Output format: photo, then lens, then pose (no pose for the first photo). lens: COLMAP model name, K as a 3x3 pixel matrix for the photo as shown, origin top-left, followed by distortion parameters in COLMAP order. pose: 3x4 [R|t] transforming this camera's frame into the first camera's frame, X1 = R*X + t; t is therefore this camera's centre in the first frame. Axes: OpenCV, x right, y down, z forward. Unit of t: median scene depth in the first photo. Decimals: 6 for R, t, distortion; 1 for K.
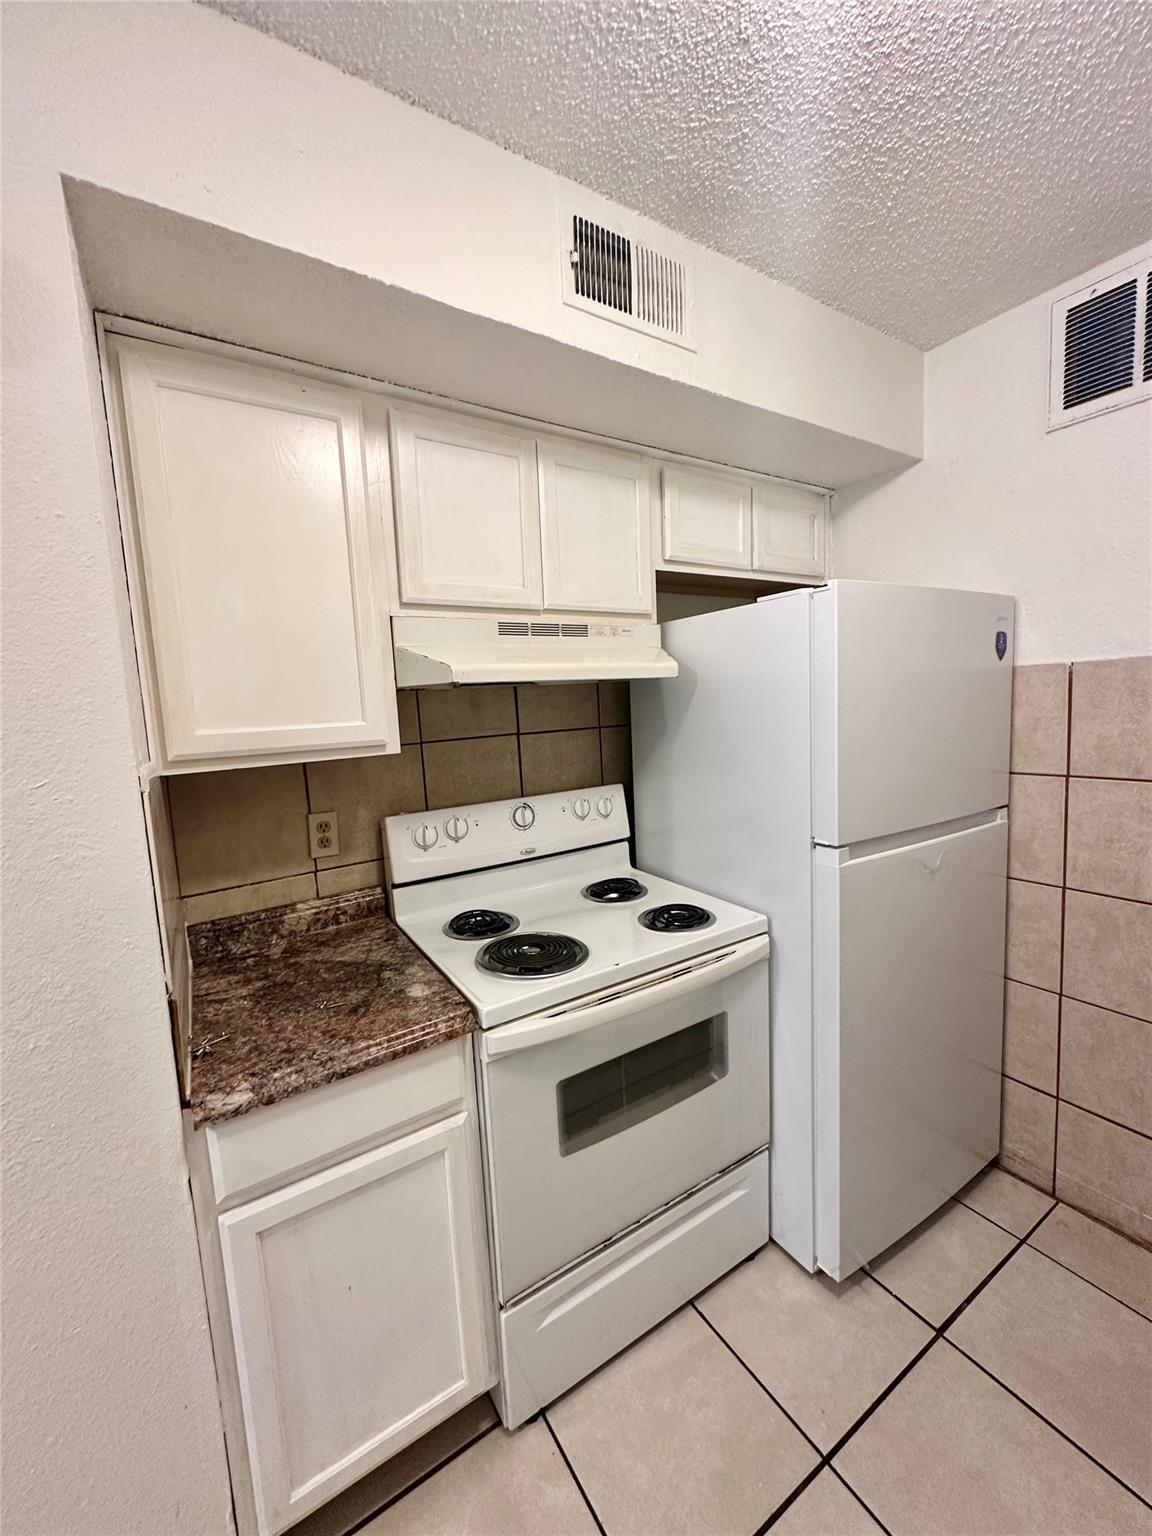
lens RADIAL K [[613.8, 0, 579.0], [0, 613.8, 766.3], [0, 0, 1]] dist [-0.000803, 0.000006]
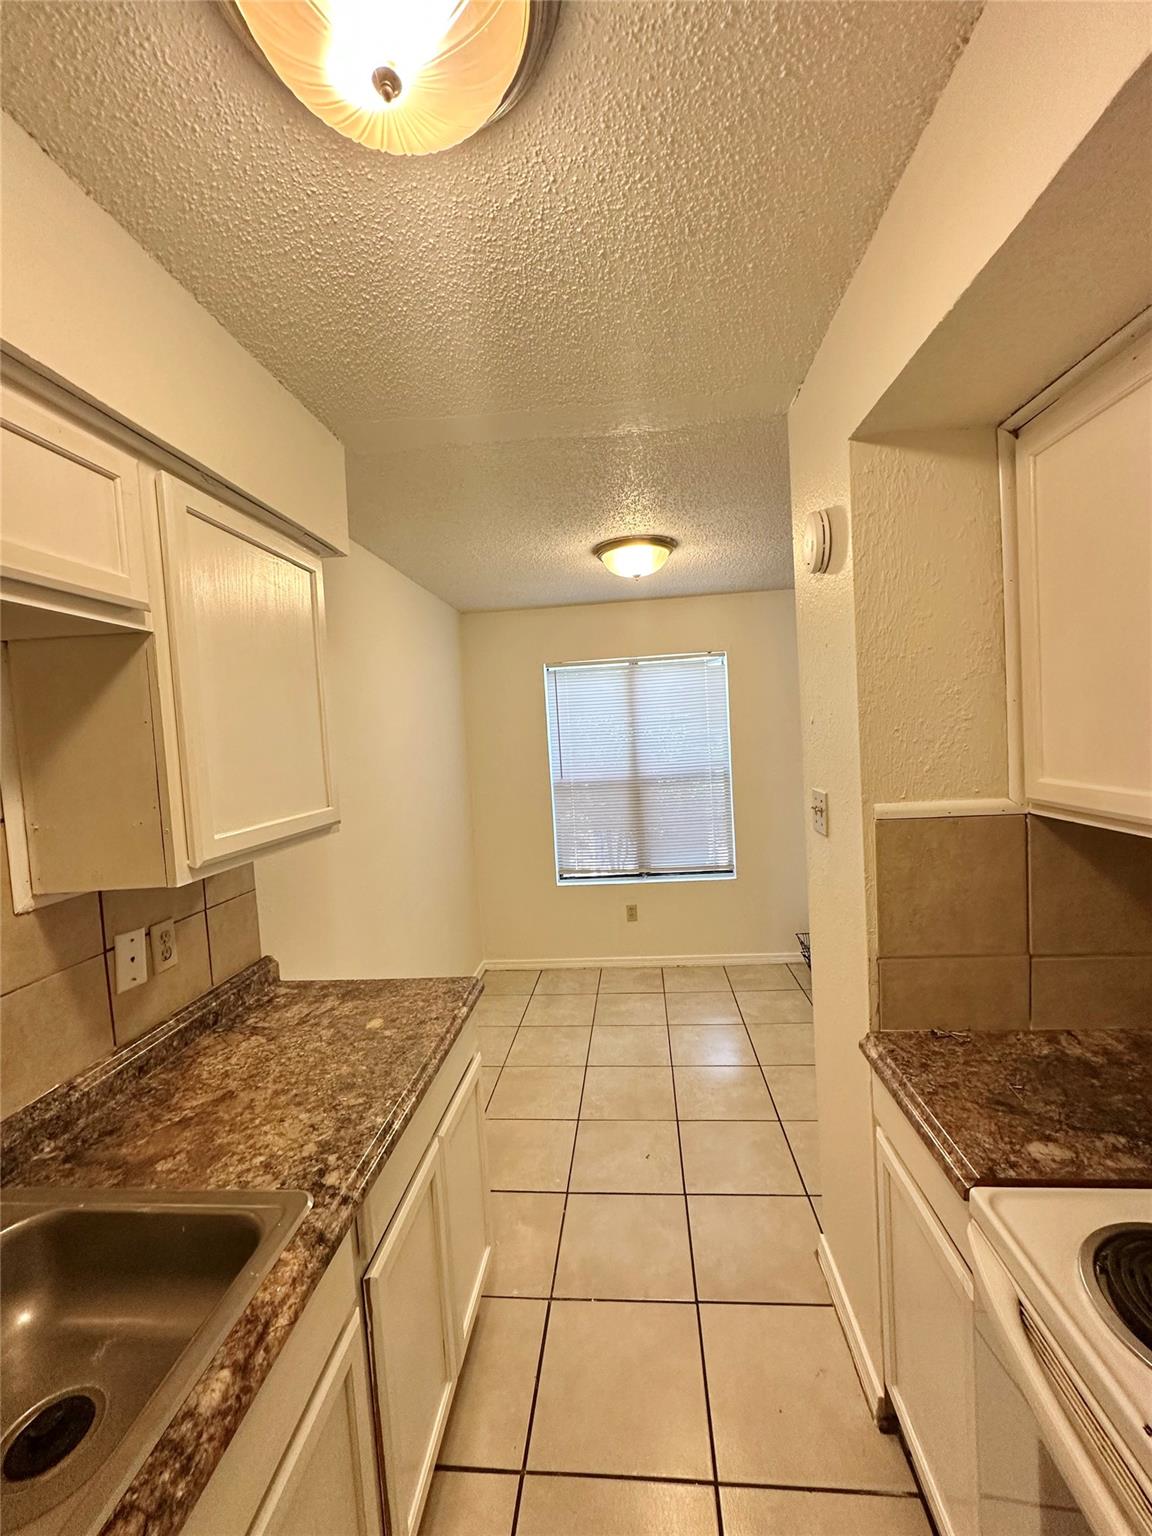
lens RADIAL K [[613.8, 0, 579.0], [0, 613.8, 766.3], [0, 0, 1]] dist [-0.000803, 0.000006]
pose [[-0.610659, 0.133965, -0.780480, 0.500130], [0.008501, 0.986639, 0.162700, -0.190181], [0.791848, 0.092719, -0.603639, 0.756971]]
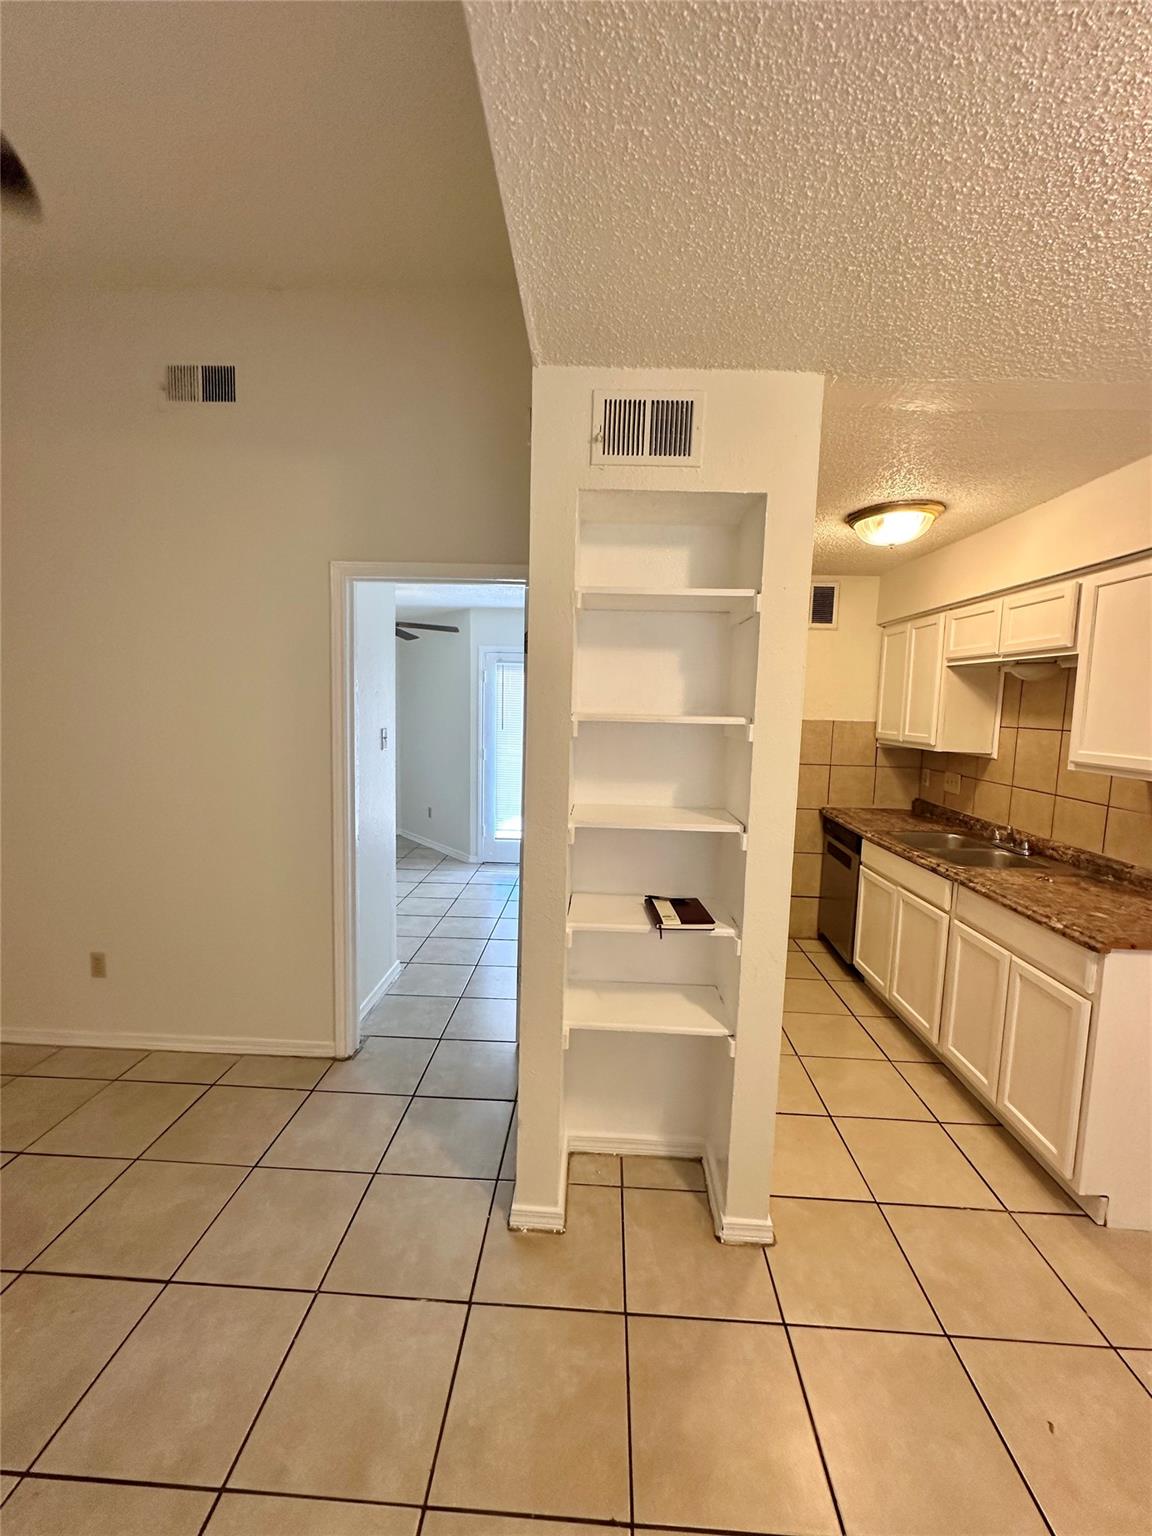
lens RADIAL K [[613.8, 0, 579.0], [0, 613.8, 766.3], [0, 0, 1]] dist [-0.000803, 0.000006]
pose [[0.573122, -0.015265, 0.819328, -1.787202], [0.031695, 0.999491, -0.003550, 0.021009], [-0.818857, 0.028003, 0.573315, 0.087776]]
